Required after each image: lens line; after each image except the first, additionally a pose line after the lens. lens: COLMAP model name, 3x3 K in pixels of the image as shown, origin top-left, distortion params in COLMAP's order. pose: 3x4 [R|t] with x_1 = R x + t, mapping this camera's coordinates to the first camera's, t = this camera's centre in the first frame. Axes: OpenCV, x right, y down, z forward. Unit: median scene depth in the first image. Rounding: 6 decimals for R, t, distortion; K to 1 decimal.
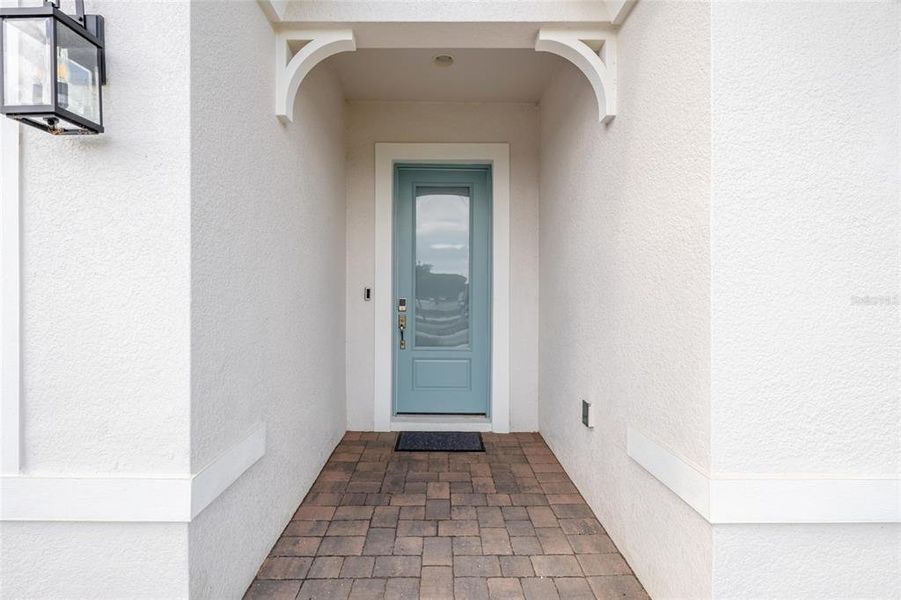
lens RADIAL K [[417.0, 0, 448.1], [0, 417.0, 289.5], [0, 0, 1]] dist [-0.001624, -0.000281]
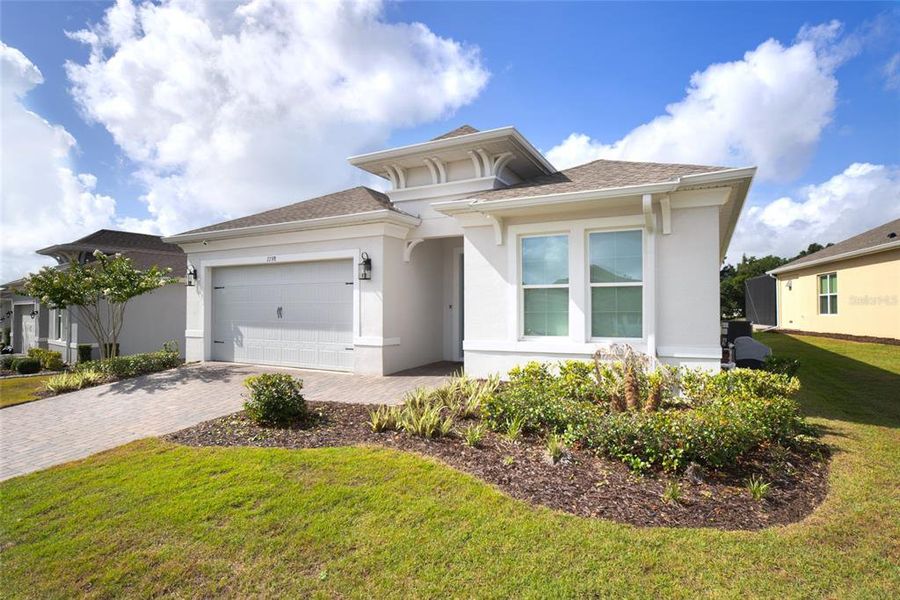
lens RADIAL K [[463.3, 0, 450.0], [0, 463.3, 300.0], [0, 0, 1]] dist [-0.002329, -0.000580]
pose [[0.865781, -0.011761, -0.500284, 1.288316], [0.003245, 0.999835, -0.017889, 0.016862], [0.500412, 0.013865, 0.865676, -1.548864]]
